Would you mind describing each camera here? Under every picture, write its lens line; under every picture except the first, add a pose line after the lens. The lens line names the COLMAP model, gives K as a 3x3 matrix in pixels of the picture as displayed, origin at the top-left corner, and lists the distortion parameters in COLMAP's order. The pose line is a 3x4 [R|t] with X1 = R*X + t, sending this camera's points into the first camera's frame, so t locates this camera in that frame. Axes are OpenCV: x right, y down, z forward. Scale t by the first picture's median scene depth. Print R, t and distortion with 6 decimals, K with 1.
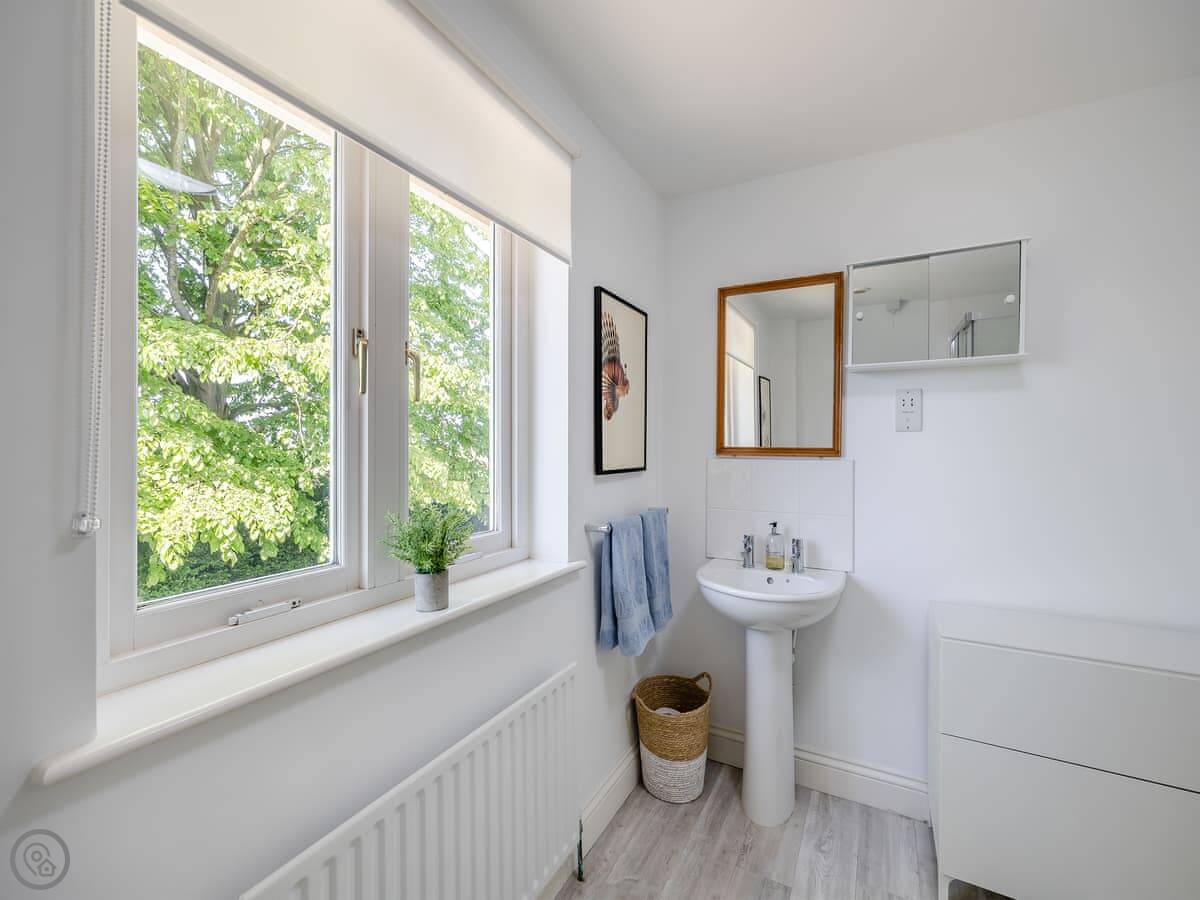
lens RADIAL K [[509.1, 0, 599.9], [0, 509.1, 437.0], [0, 0, 1]] dist [-0.002658, 0.000016]
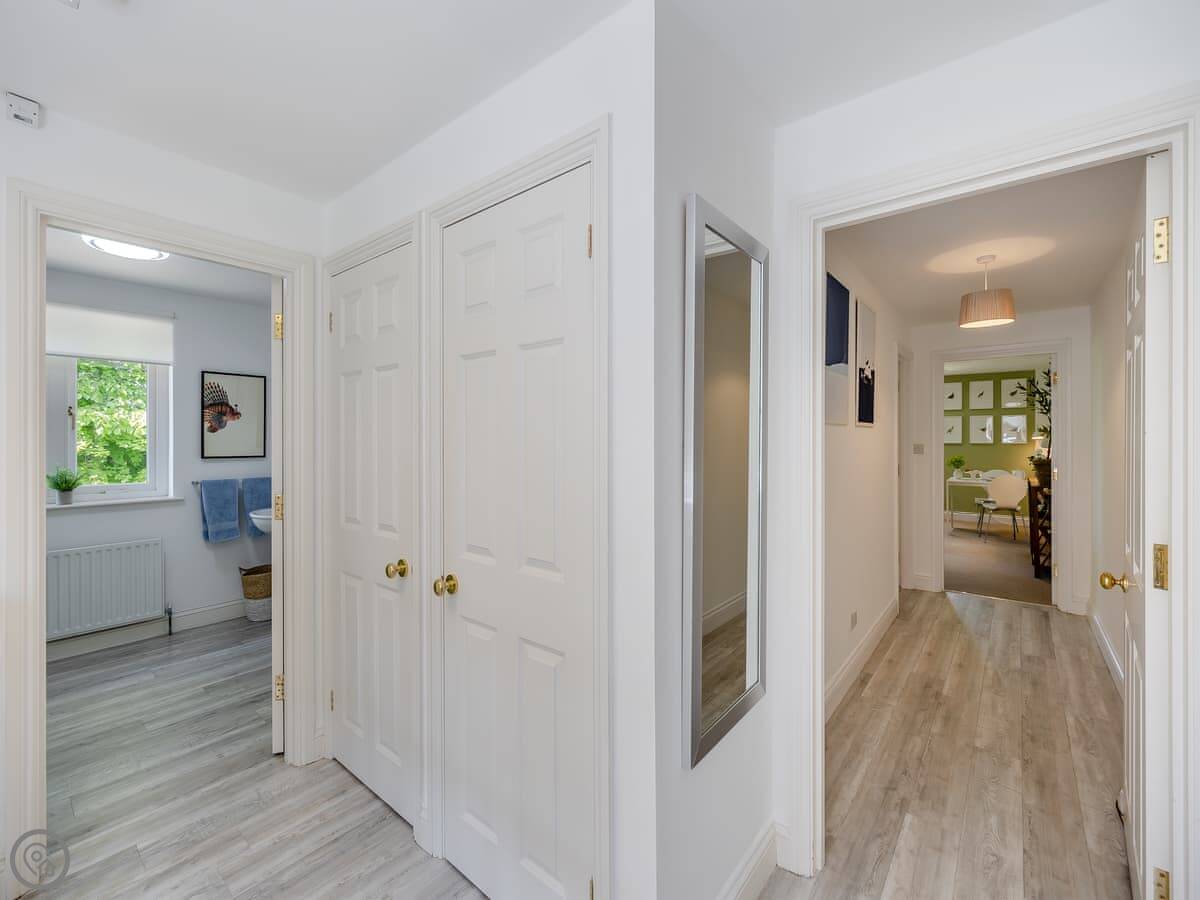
lens RADIAL K [[509.1, 0, 599.9], [0, 509.1, 437.0], [0, 0, 1]] dist [-0.002658, 0.000016]
pose [[0.983533, -0.003393, -0.180698, 2.018582], [0.003477, 0.999994, 0.000144, -0.011435], [0.180697, -0.000770, 0.983539, -0.792209]]
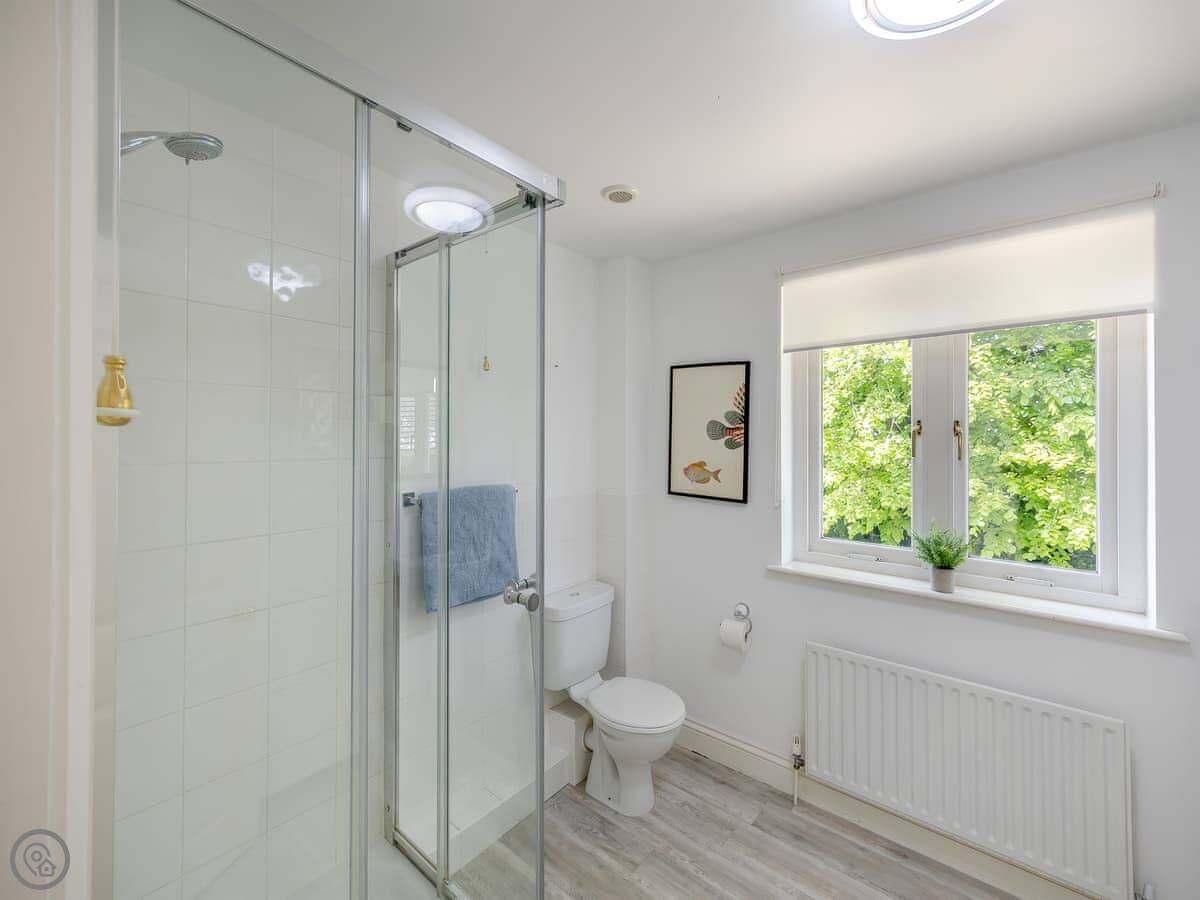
lens RADIAL K [[509.1, 0, 599.9], [0, 509.1, 437.0], [0, 0, 1]] dist [-0.002658, 0.000016]
pose [[-0.192677, -0.007017, -0.981237, 0.961586], [0.000325, 0.999974, -0.007215, -0.088274], [0.981262, -0.001709, -0.192669, 0.168839]]
